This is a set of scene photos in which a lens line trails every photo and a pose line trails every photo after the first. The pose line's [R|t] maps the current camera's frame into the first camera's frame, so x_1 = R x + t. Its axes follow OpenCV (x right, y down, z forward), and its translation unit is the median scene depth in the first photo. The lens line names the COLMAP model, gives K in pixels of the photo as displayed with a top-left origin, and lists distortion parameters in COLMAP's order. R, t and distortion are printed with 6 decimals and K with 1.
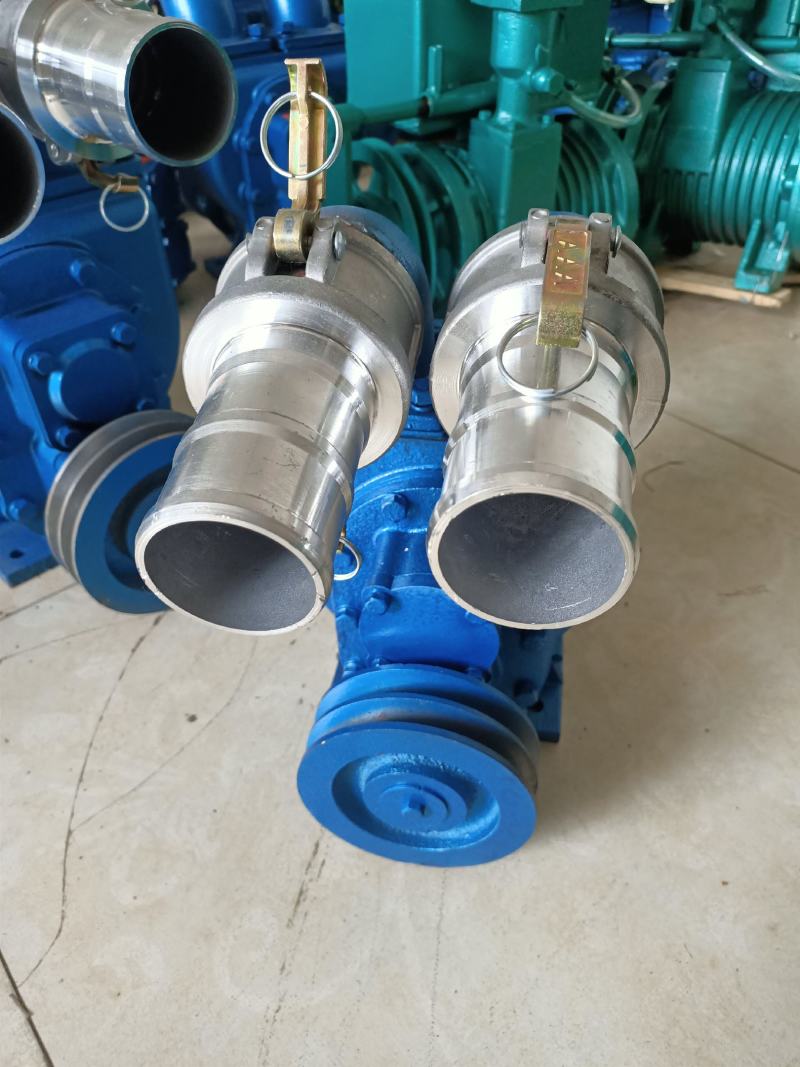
lens RADIAL K [[797.8, 0, 400.0], [0, 797.8, 533.5], [0, 0, 1]] dist [0.013911, -0.009812]
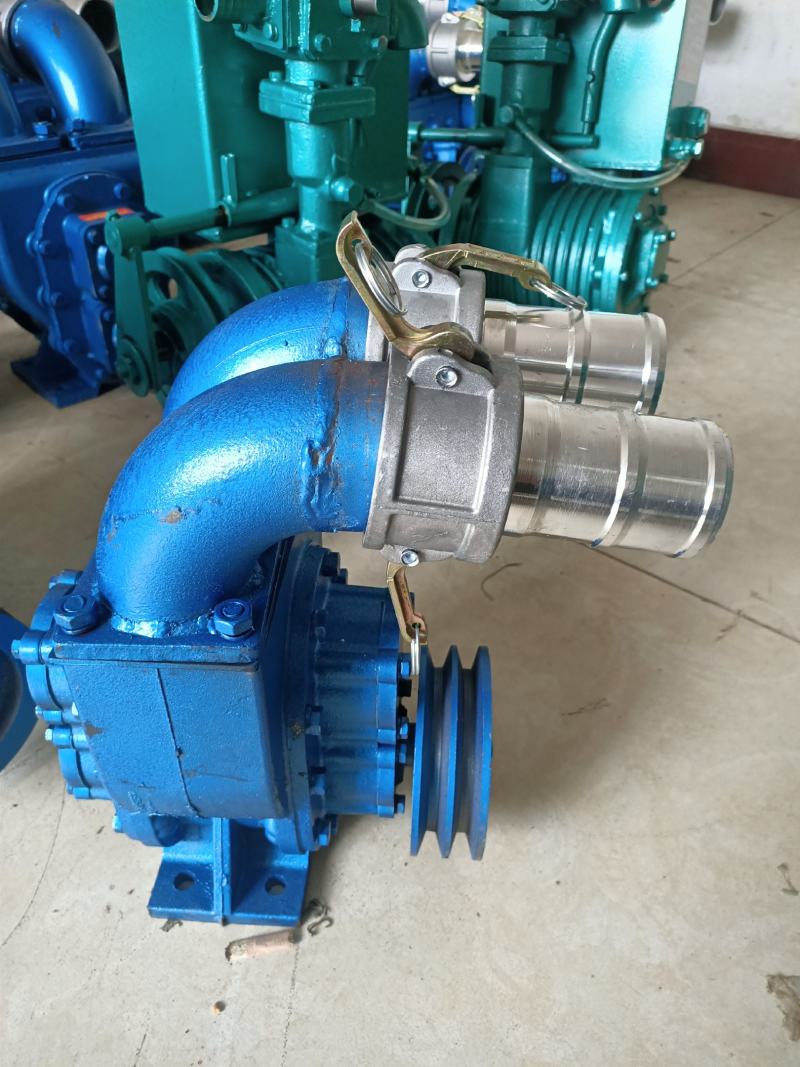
lens RADIAL K [[786.5, 0, 396.7], [0, 786.5, 534.6], [0, 0, 1]] dist [0.048896, -0.049902]
pose [[0.986530, -0.078300, 0.143621, 0.067876], [0.085377, 0.995386, -0.043783, -0.094705], [-0.139530, 0.055455, 0.988664, 0.058651]]
